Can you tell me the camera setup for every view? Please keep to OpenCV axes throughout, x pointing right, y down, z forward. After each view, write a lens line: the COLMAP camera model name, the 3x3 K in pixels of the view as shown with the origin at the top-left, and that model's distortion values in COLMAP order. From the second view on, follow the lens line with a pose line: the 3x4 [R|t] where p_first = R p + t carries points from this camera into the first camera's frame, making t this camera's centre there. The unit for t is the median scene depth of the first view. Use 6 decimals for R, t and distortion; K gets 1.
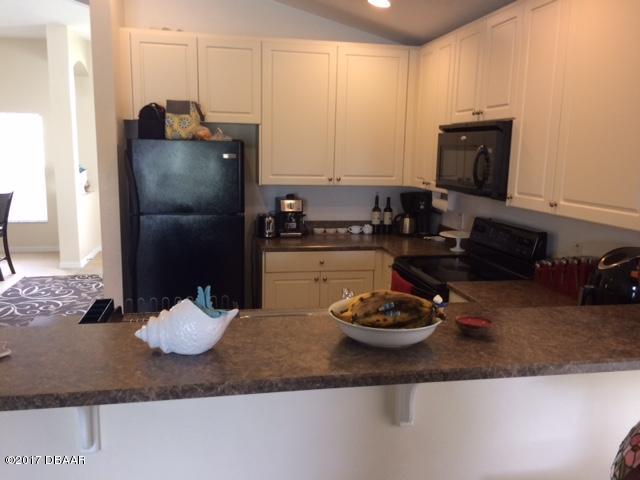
lens RADIAL K [[540.8, 0, 320.0], [0, 540.8, 240.0], [0, 0, 1]] dist [-0.004715, -0.007261]
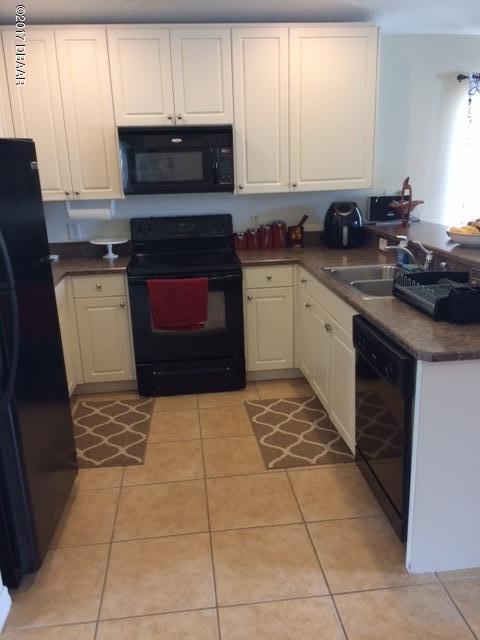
lens RADIAL K [[540.8, 0, 240.0], [0, 540.8, 320.0], [0, 0, 1]] dist [-0.004715, -0.007261]
pose [[0.082129, -0.313224, 0.946121, -0.937877], [0.193058, 0.936347, 0.293229, -0.154770], [-0.977744, 0.158574, 0.137372, 0.837174]]
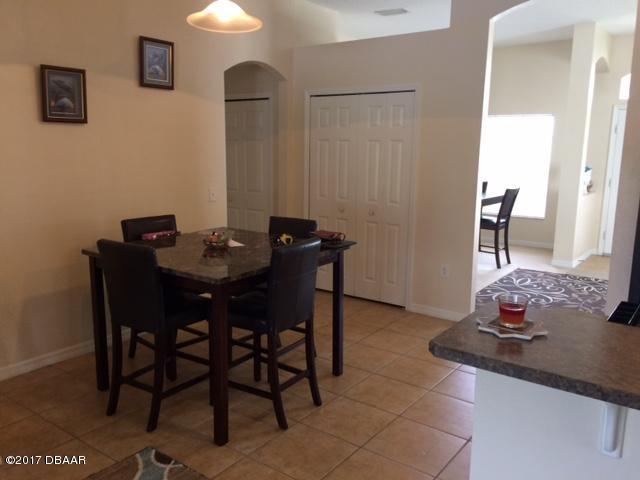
lens RADIAL K [[540.8, 0, 320.0], [0, 540.8, 240.0], [0, 0, 1]] dist [-0.004715, -0.007261]
pose [[0.666098, 0.118002, -0.736471, -0.031983], [-0.120689, 0.991445, 0.049699, 0.008290], [0.736035, 0.055780, 0.674641, -0.012135]]
